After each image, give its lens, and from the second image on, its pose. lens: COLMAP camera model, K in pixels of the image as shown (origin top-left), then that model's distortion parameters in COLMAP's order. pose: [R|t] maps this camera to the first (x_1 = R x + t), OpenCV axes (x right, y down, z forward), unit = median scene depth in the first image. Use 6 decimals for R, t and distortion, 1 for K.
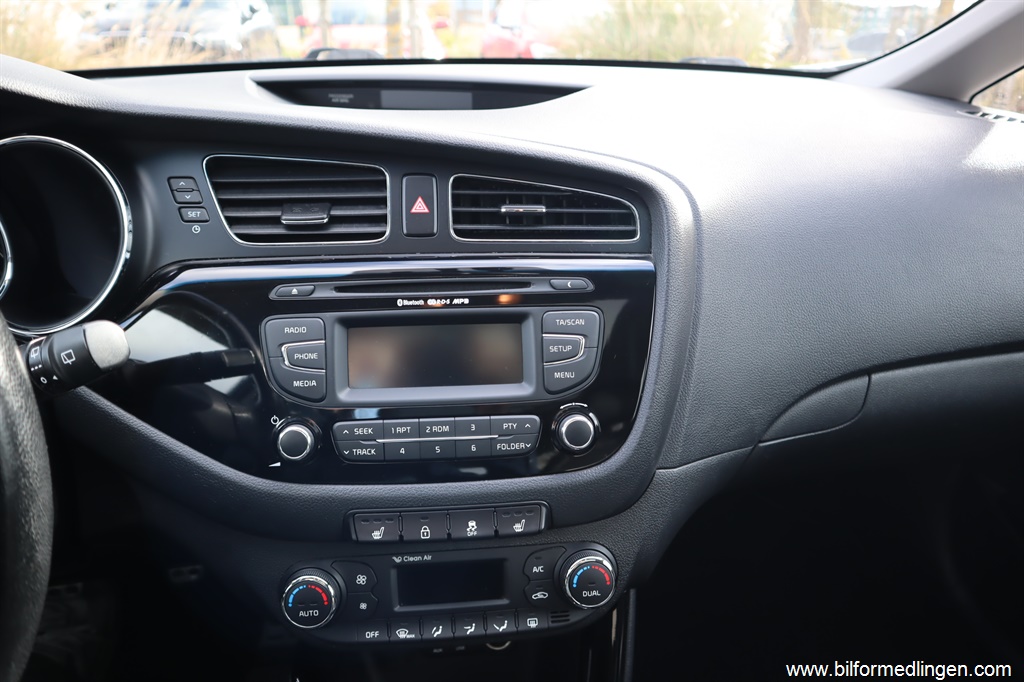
lens RADIAL K [[707.7, 0, 512.0], [0, 707.7, 341.0], [0, 0, 1]] dist [-0.137240, 0.090249]
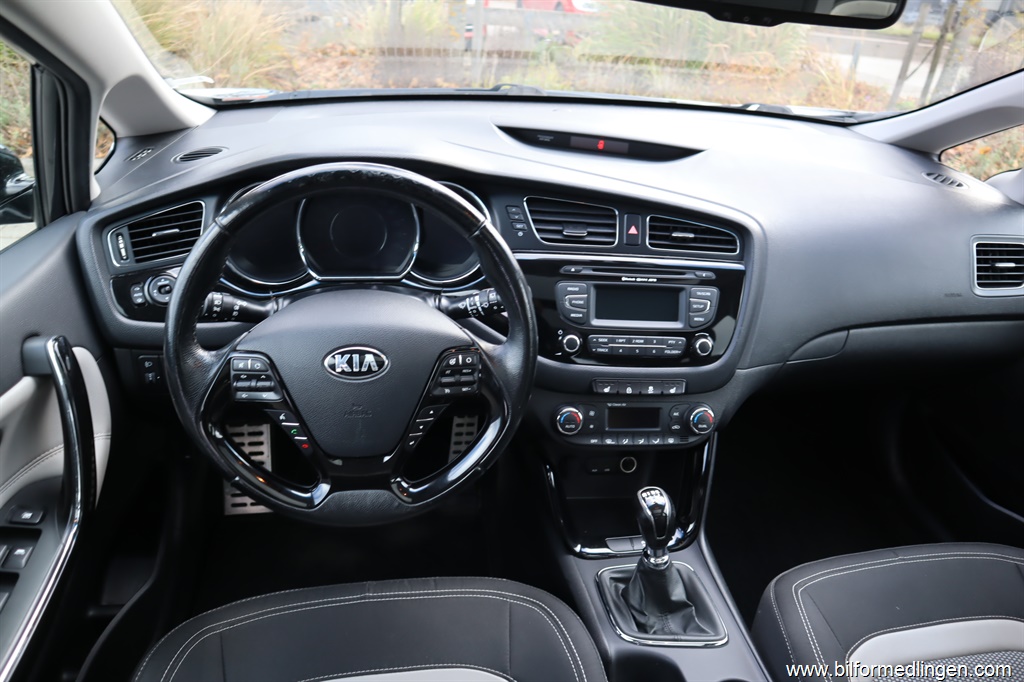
lens RADIAL K [[707.7, 0, 512.0], [0, 707.7, 341.0], [0, 0, 1]] dist [-0.137240, 0.090249]
pose [[0.997910, 0.064518, -0.003607, -0.453414], [-0.063903, 0.993599, 0.093152, -0.043818], [0.009594, -0.092727, 0.995645, -1.033433]]
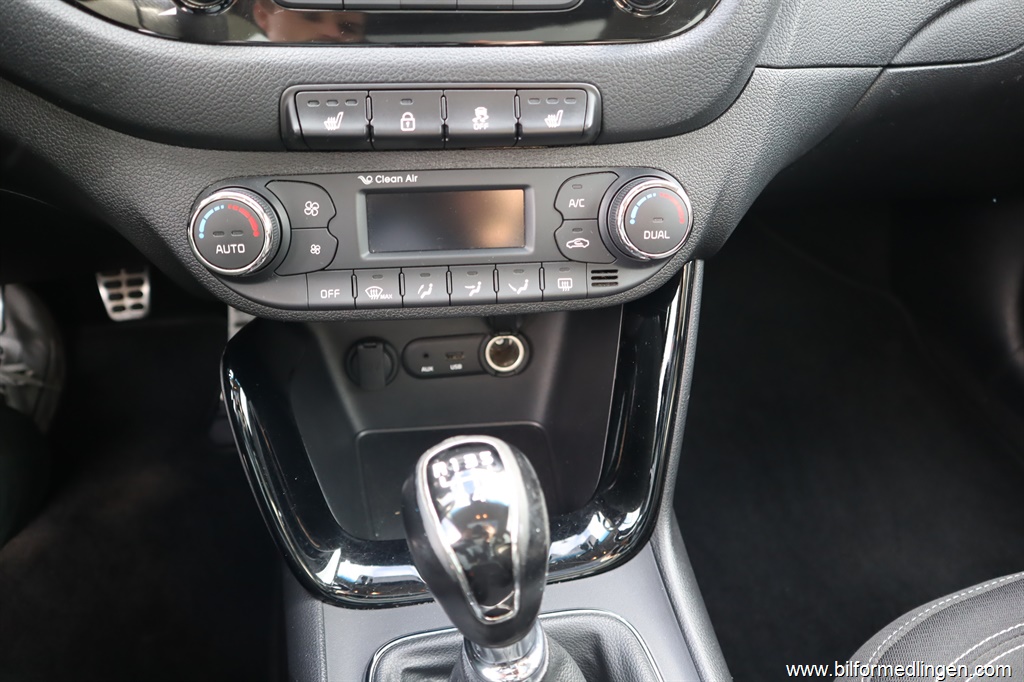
lens RADIAL K [[707.7, 0, 512.0], [0, 707.7, 341.0], [0, 0, 1]] dist [-0.137240, 0.090249]
pose [[0.999680, 0.020908, 0.014229, -0.032052], [-0.023887, 0.965419, 0.259607, 0.286119], [-0.008309, -0.259863, 0.965610, 0.317659]]
